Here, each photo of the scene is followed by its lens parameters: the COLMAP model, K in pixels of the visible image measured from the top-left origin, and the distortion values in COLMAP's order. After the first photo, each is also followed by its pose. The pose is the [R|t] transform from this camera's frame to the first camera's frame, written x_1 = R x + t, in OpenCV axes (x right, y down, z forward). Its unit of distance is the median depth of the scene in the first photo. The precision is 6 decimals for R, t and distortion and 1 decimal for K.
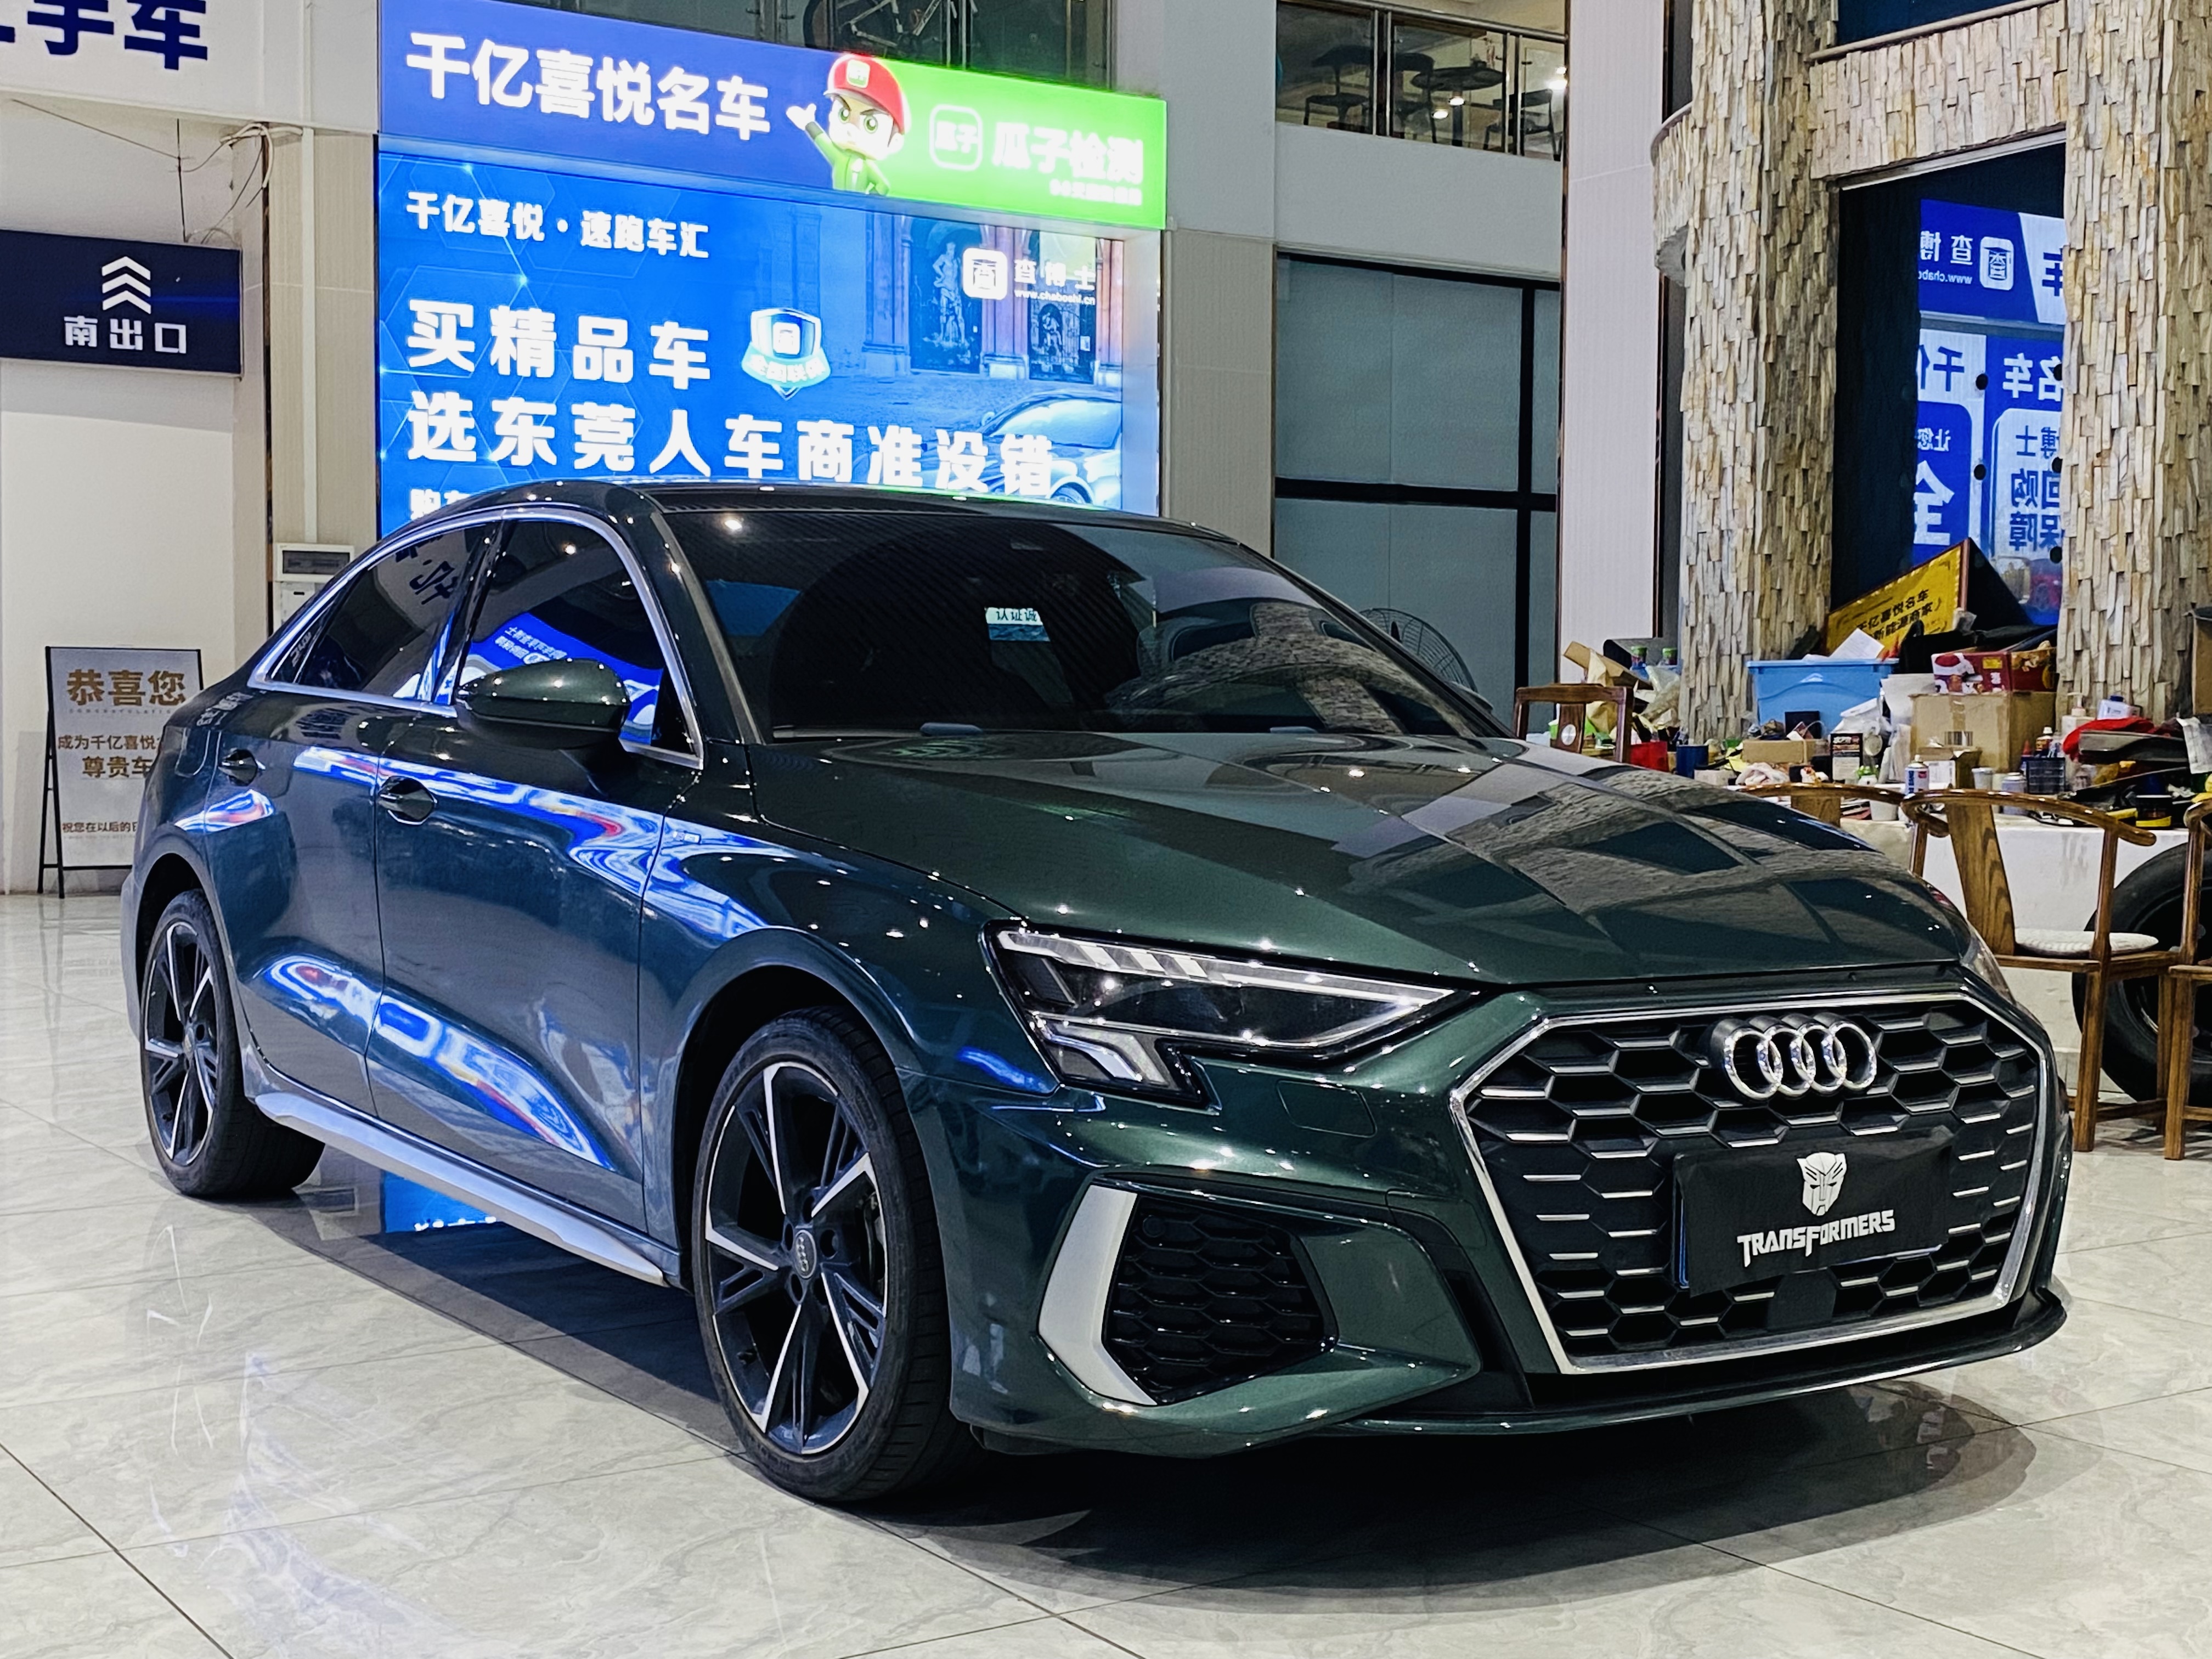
lens RADIAL K [[2900.7, 0, 1087.2], [0, 2900.7, 831.1], [0, 0, 1]] dist [0.038934, 0.000000]
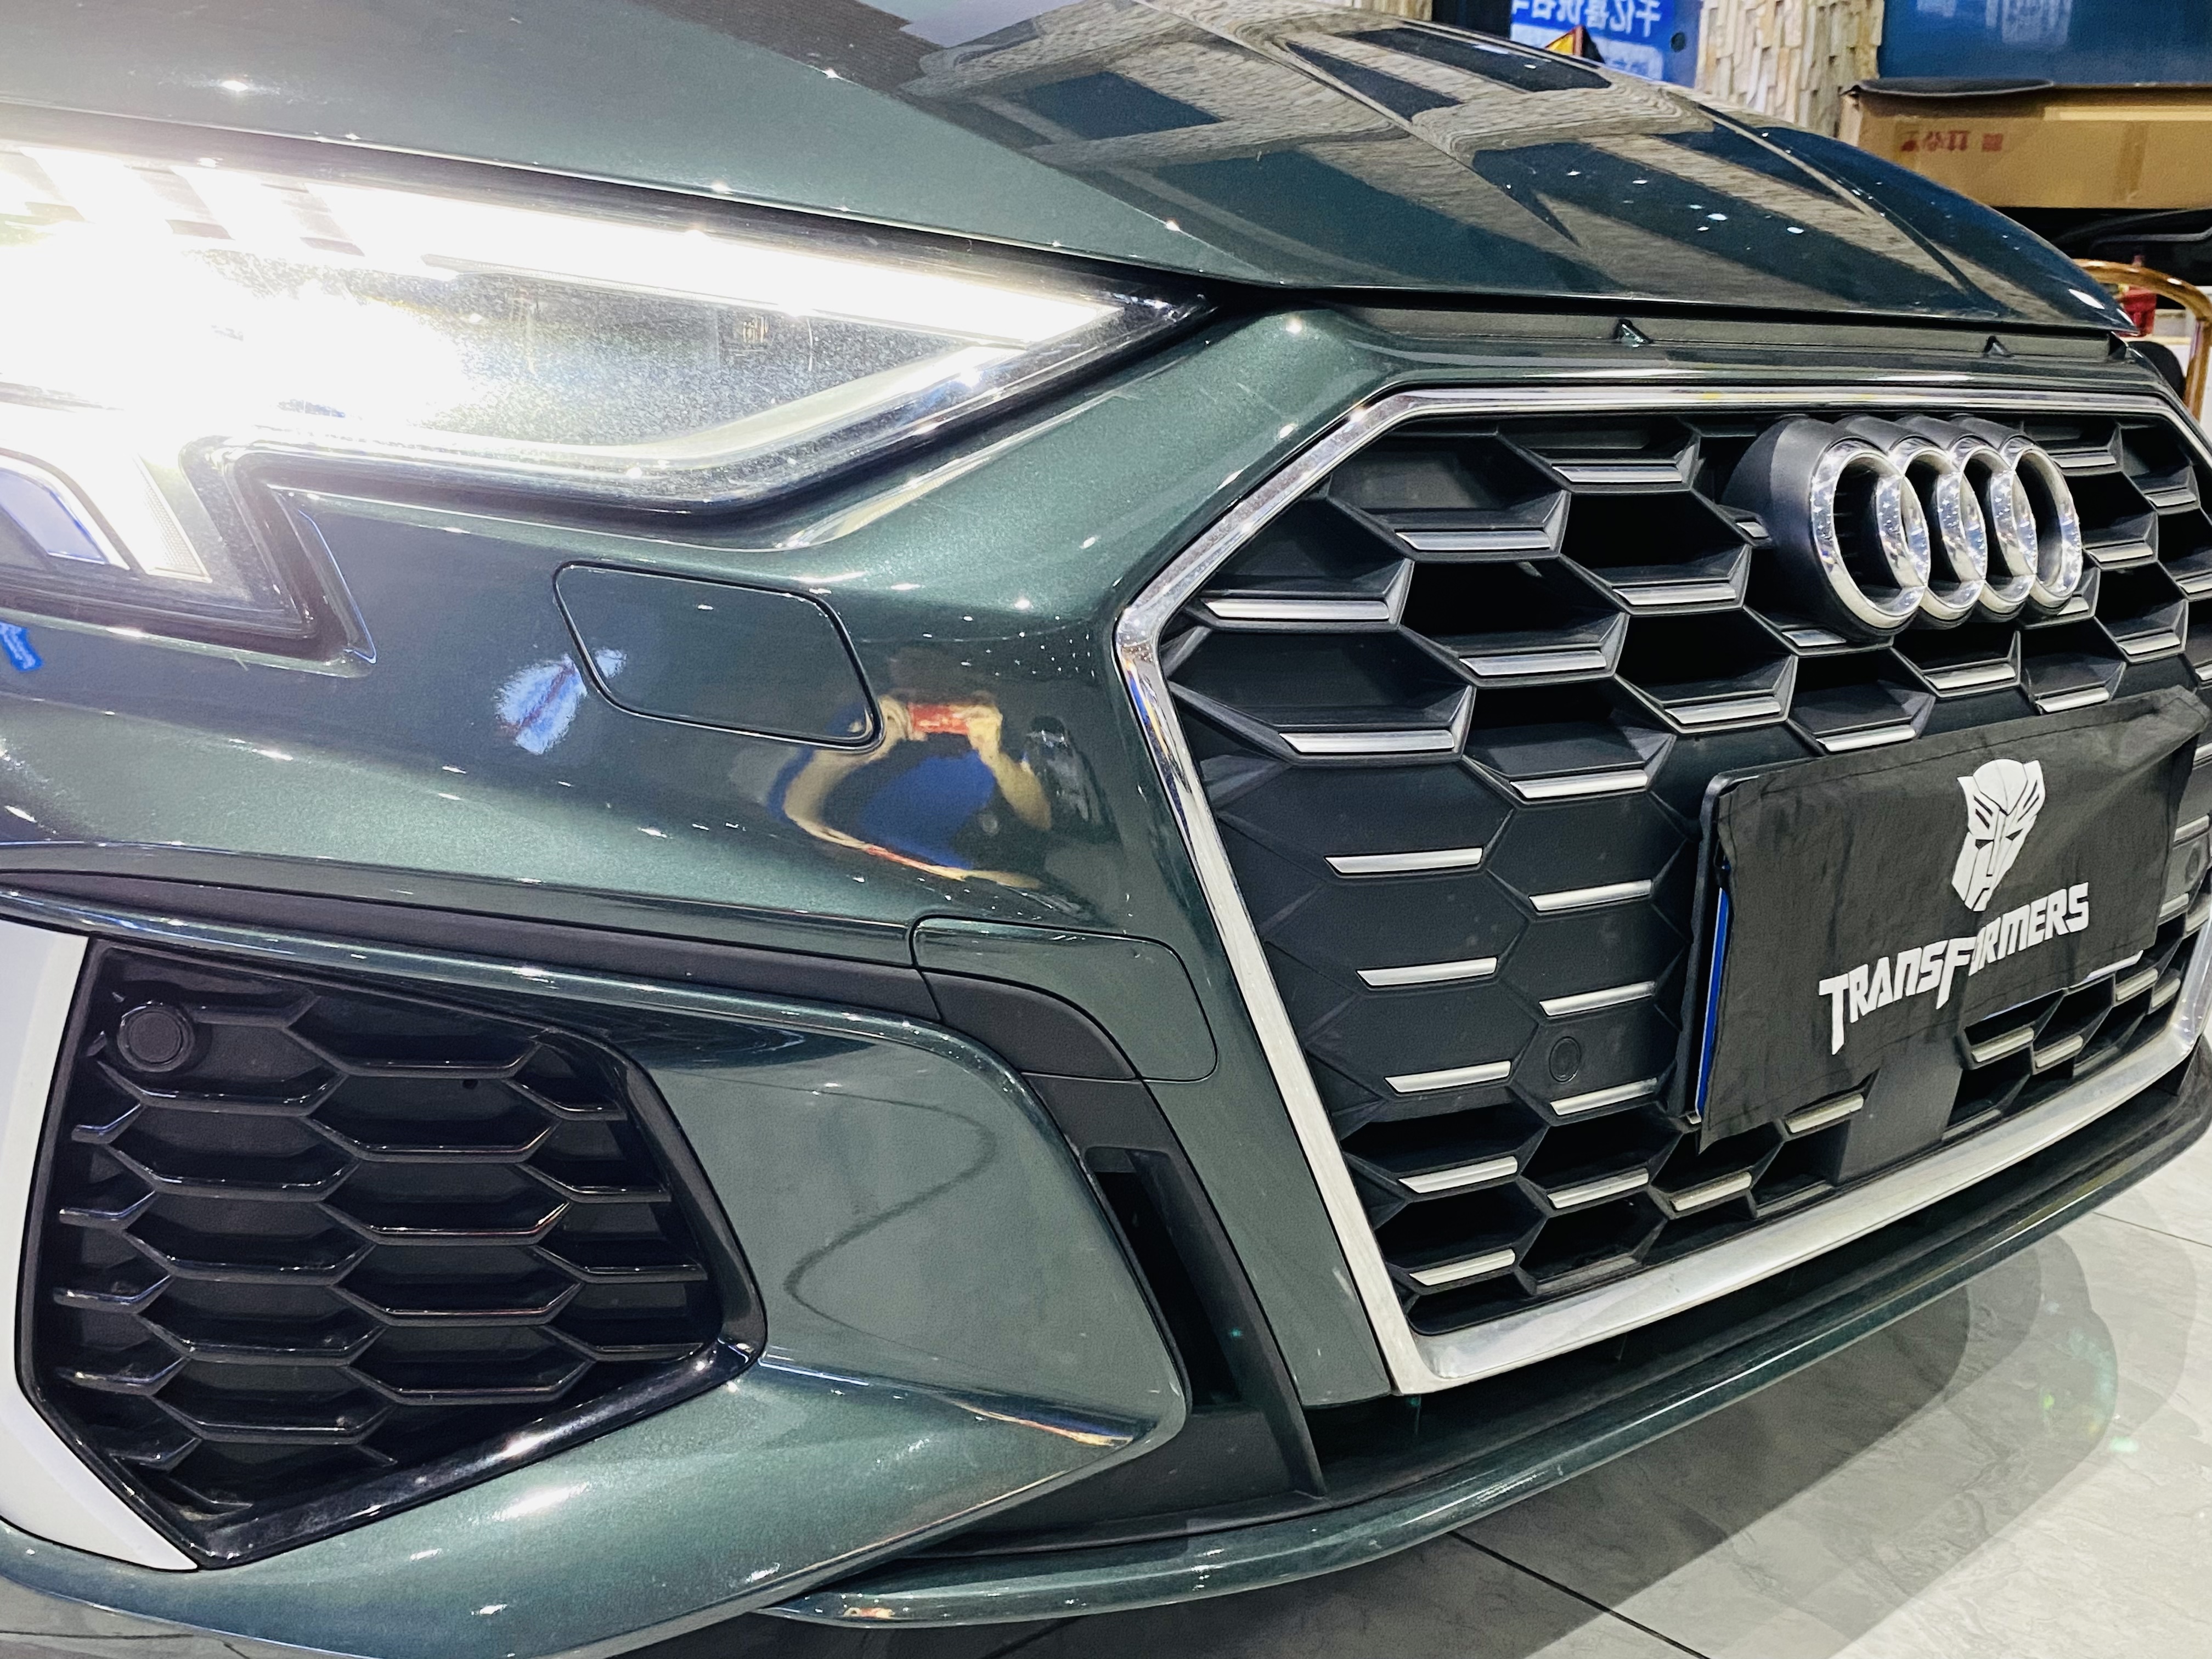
lens RADIAL K [[2250.2, 0, 1102.6], [0, 2250.2, 832.6], [0, 0, 1]] dist [0.034103, 0.000000]
pose [[0.986429, -0.015223, 0.163478, 0.012626], [-0.014014, 0.984251, 0.176218, 0.010769], [-0.163586, -0.176118, 0.970681, 0.114789]]
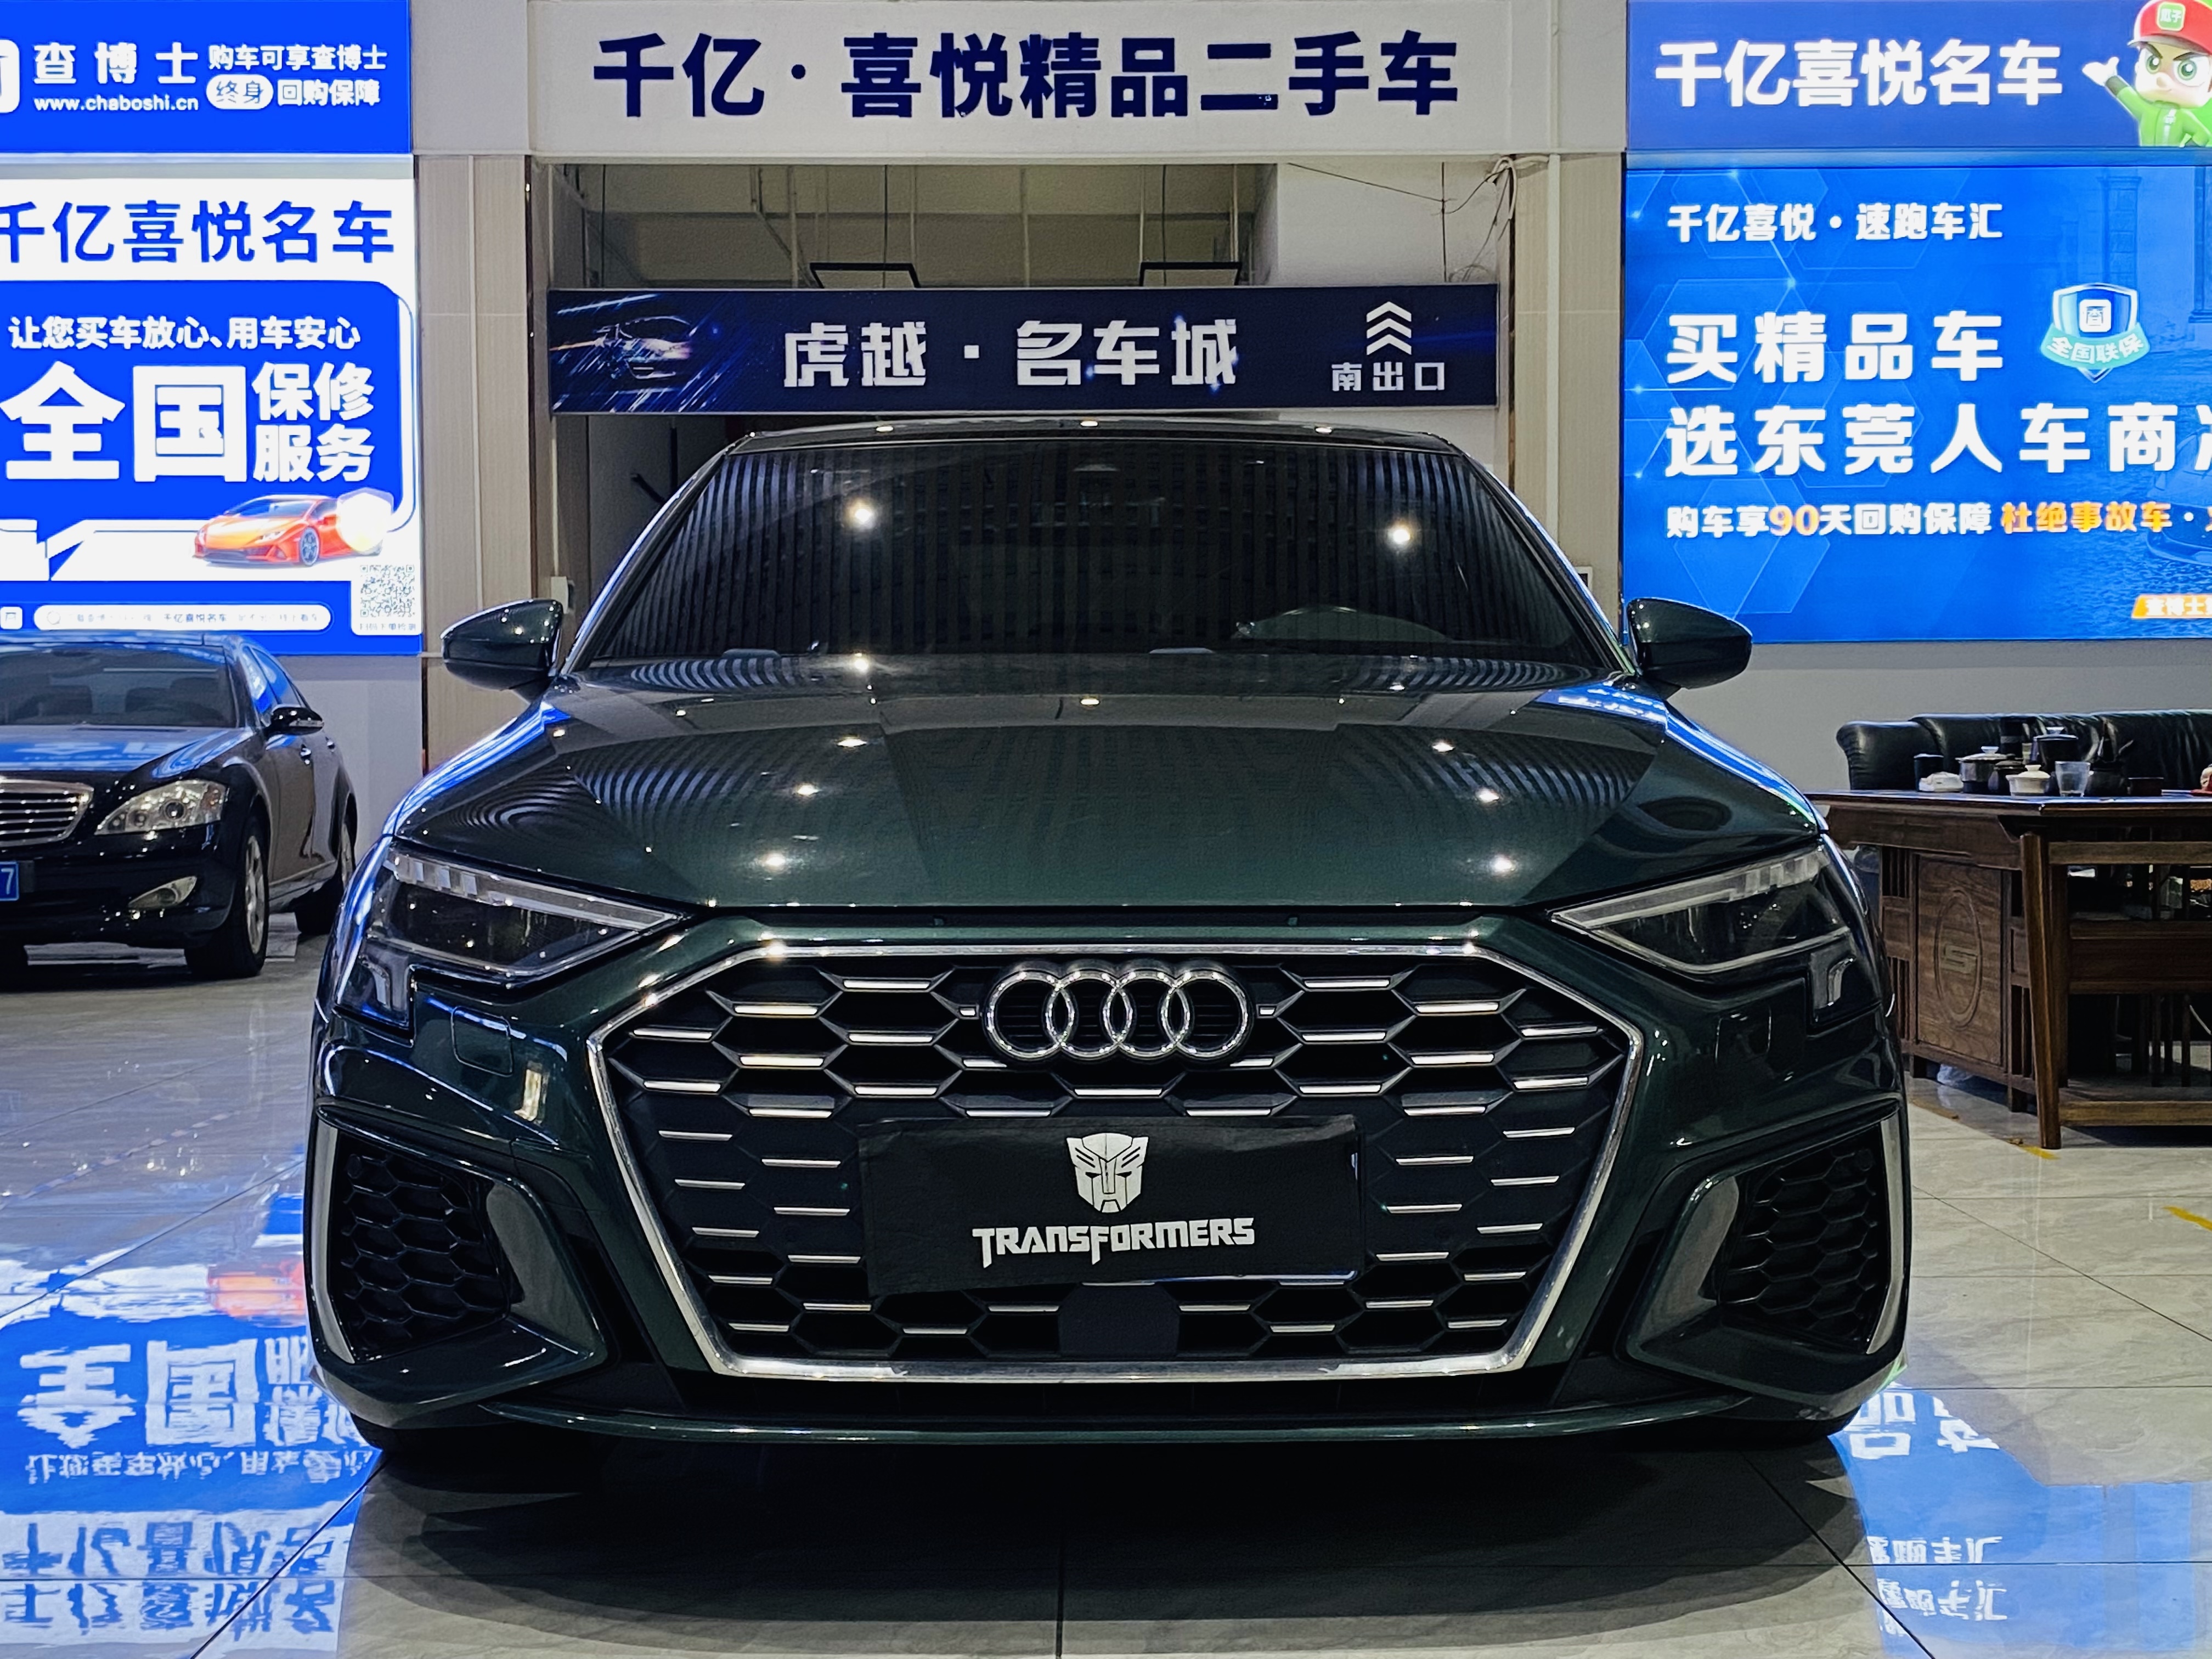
lens RADIAL K [[2900.7, 0, 995.5], [0, 2900.7, 801.4], [0, 0, 1]] dist [0.038934, 0.000000]
pose [[0.844833, -0.006615, -0.534989, 0.103906], [-0.006696, 0.999715, -0.022936, 0.006291], [0.534988, 0.022959, 0.844548, 0.051333]]
